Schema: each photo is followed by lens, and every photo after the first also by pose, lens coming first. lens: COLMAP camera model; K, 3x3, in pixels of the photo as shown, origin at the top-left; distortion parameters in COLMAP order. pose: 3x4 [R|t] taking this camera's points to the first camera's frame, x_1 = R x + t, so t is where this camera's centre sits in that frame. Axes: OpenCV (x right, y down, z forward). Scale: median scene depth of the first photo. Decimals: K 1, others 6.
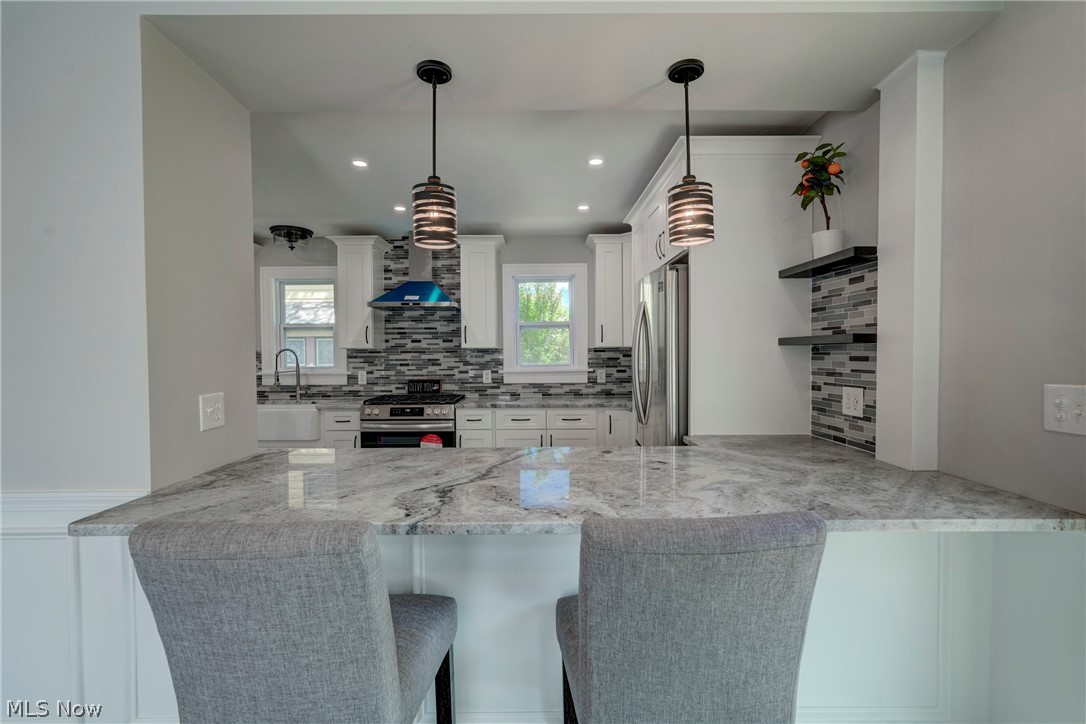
lens RADIAL K [[474.0, 0, 543.0], [0, 474.0, 362.0], [0, 0, 1]] dist [-0.017096, 0.009180]
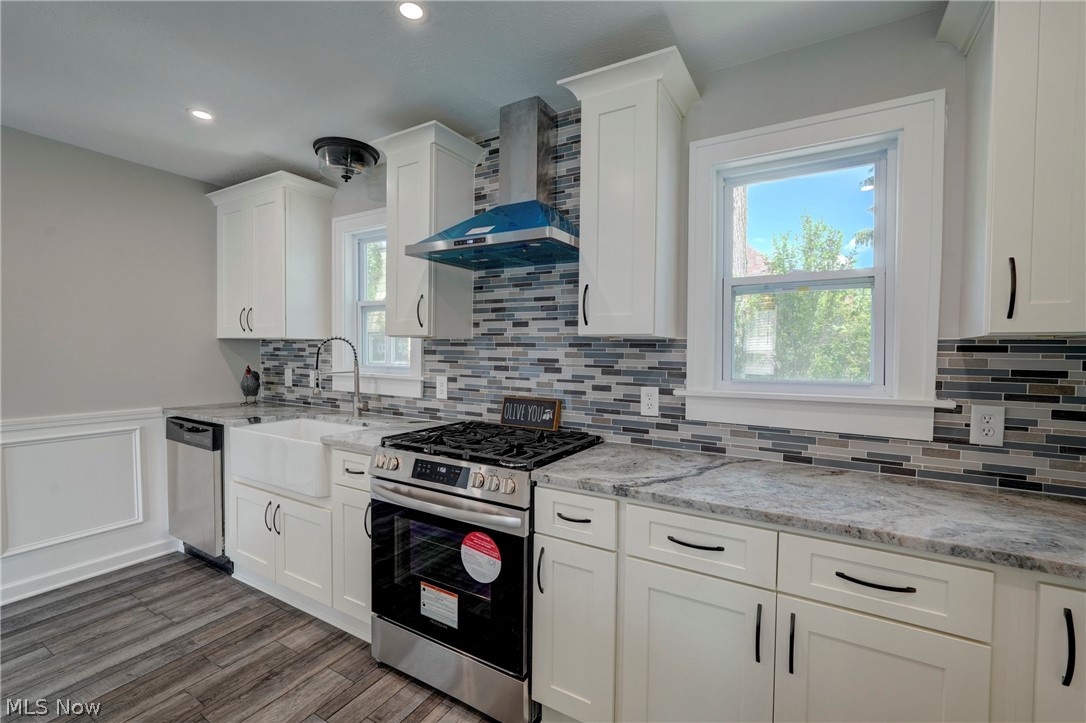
lens RADIAL K [[474.0, 0, 543.0], [0, 474.0, 361.5], [0, 0, 1]] dist [-0.017096, 0.009180]
pose [[0.855827, 0.030470, -0.516364, 0.026806], [-0.028418, 0.999526, 0.011881, -0.009550], [0.516481, 0.004506, 0.856287, 0.562134]]
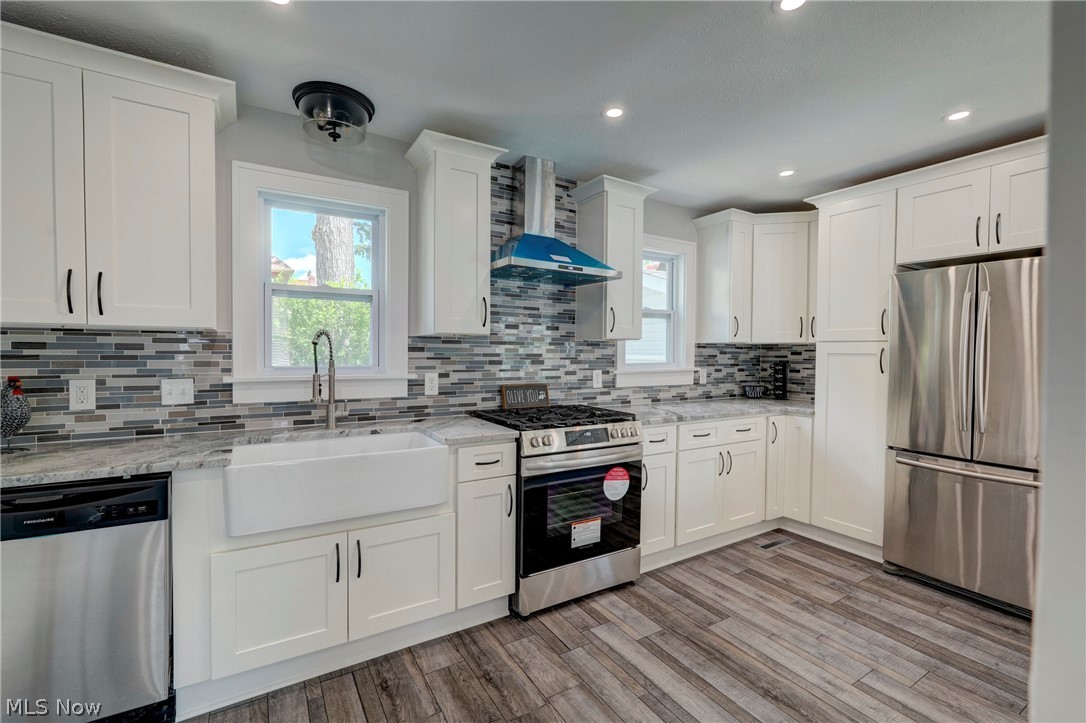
lens RADIAL K [[474.0, 0, 543.0], [0, 474.0, 361.5], [0, 0, 1]] dist [-0.017096, 0.009180]
pose [[0.857592, 0.003528, 0.514319, -0.569141], [-0.005943, 0.999978, 0.003050, 0.002094], [-0.514297, -0.005672, 0.857594, 0.414380]]
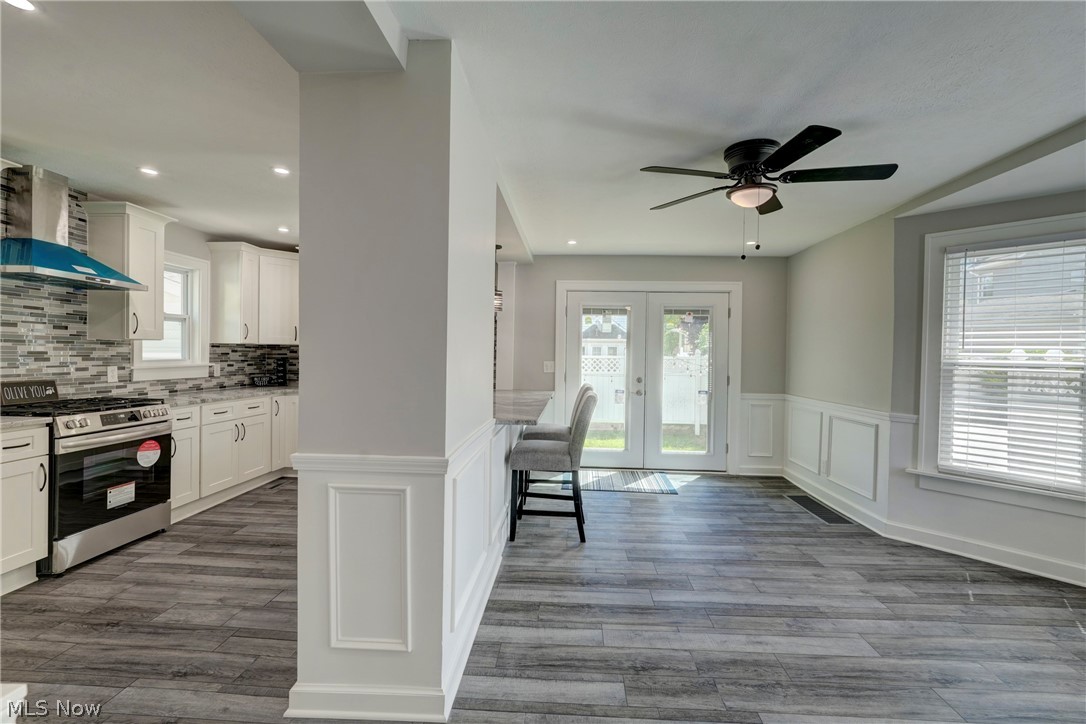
lens RADIAL K [[475.8, 0, 542.4], [0, 475.8, 360.5], [0, 0, 1]] dist [-0.014464, 0.007808]
pose [[0.071488, -0.003886, 0.997434, -0.880639], [0.003160, 0.999988, 0.003670, 0.006639], [-0.997436, 0.002889, 0.071500, 0.201052]]
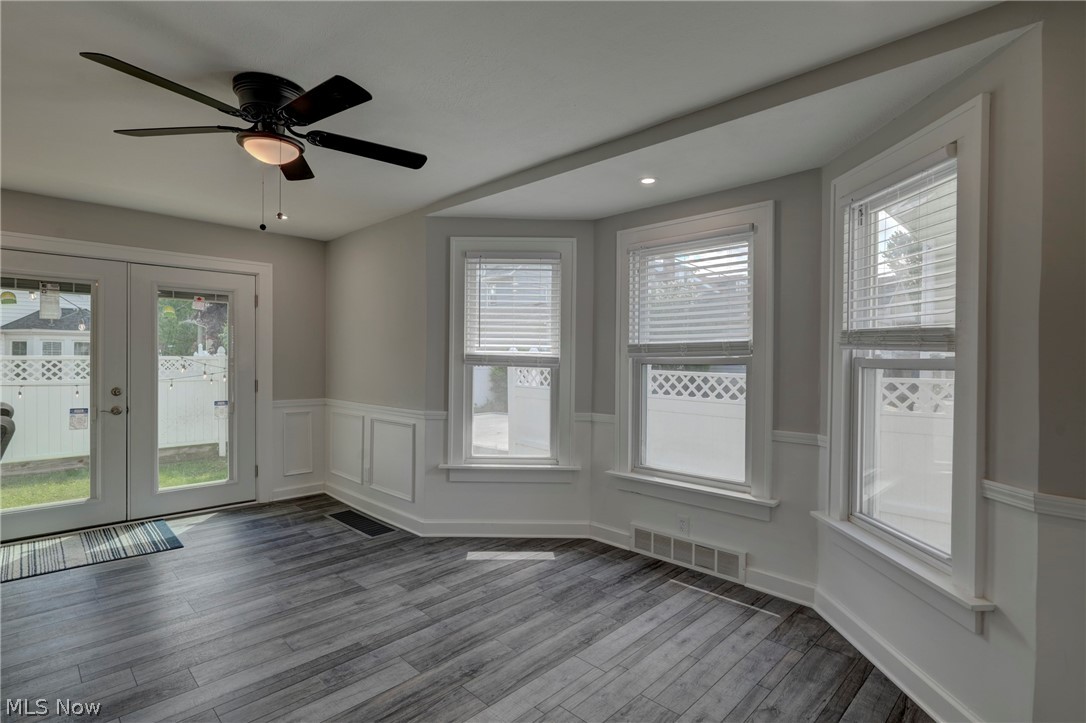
lens RADIAL K [[538.7, 0, 543.0], [0, 538.7, 361.5], [0, 0, 1]] dist [-0.002639, -0.000286]
pose [[-0.700158, -0.001259, 0.713987, -0.830095], [0.012856, 0.999814, 0.014370, 0.006024], [-0.713872, 0.019240, -0.700012, 0.165326]]
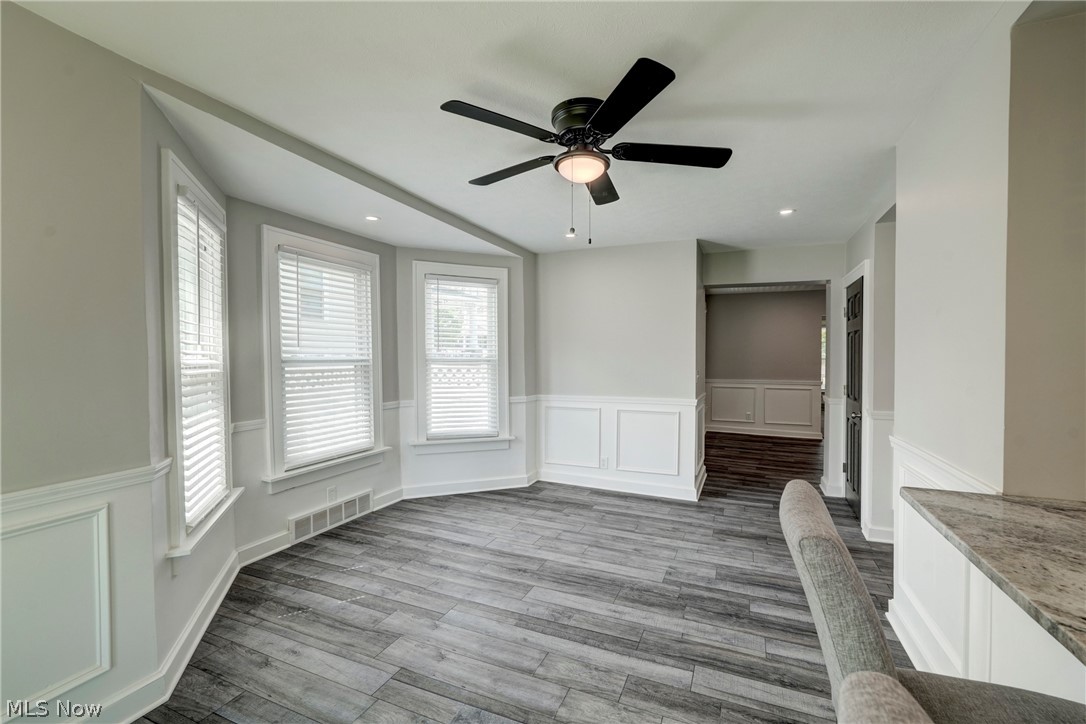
lens RADIAL K [[474.0, 0, 543.0], [0, 474.0, 362.0], [0, 0, 1]] dist [-0.017096, 0.009180]
pose [[-0.400361, 0.019912, -0.916141, 0.153059], [-0.015965, 0.999461, 0.028700, -0.007260], [0.916219, 0.026116, -0.399827, 0.150136]]
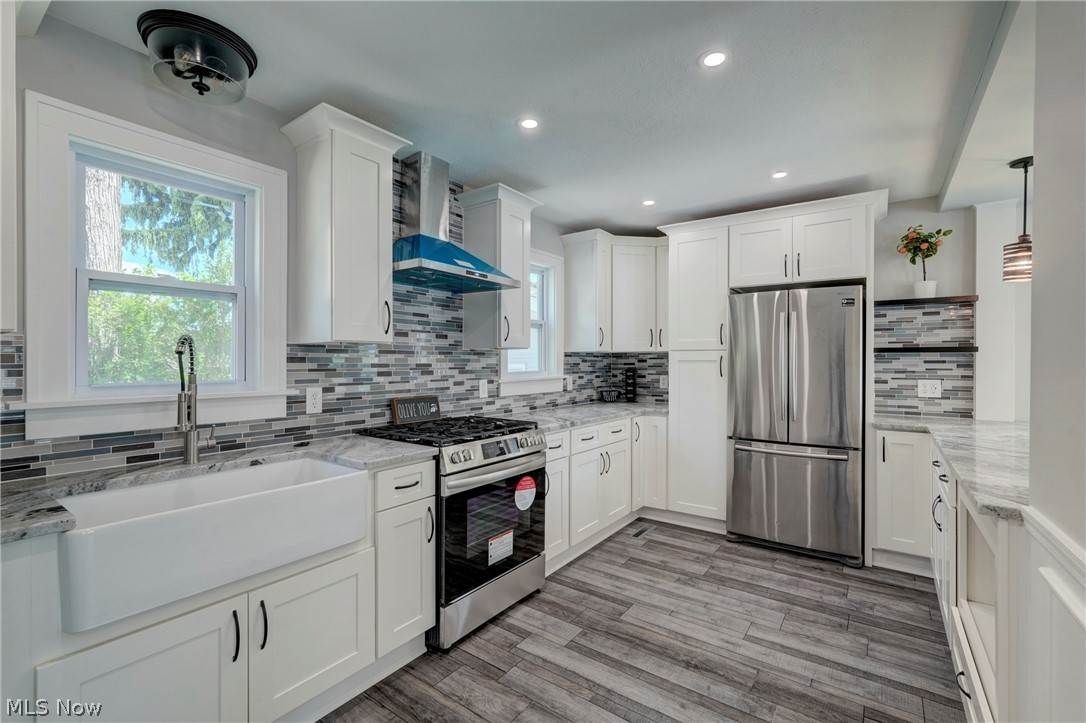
lens RADIAL K [[474.0, 0, 543.0], [0, 474.0, 361.5], [0, 0, 1]] dist [-0.017096, 0.009180]
pose [[0.593589, 0.006897, 0.804739, -0.644735], [0.010014, 0.999823, -0.015955, 0.001970], [-0.804706, 0.017529, 0.593415, 0.499982]]
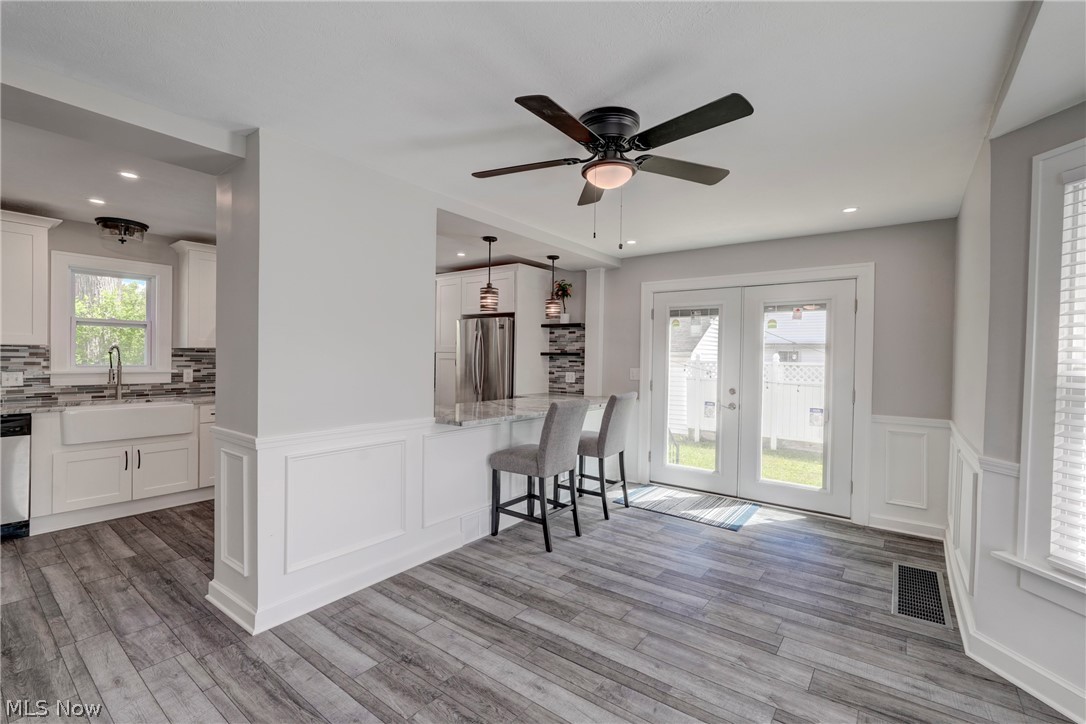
lens RADIAL K [[475.8, 0, 542.4], [0, 475.8, 360.5], [0, 0, 1]] dist [-0.014464, 0.007808]
pose [[0.617488, 0.010094, 0.786515, -0.718851], [-0.003985, 0.999945, -0.009704, 0.006966], [-0.786570, 0.002858, 0.617494, -0.253242]]
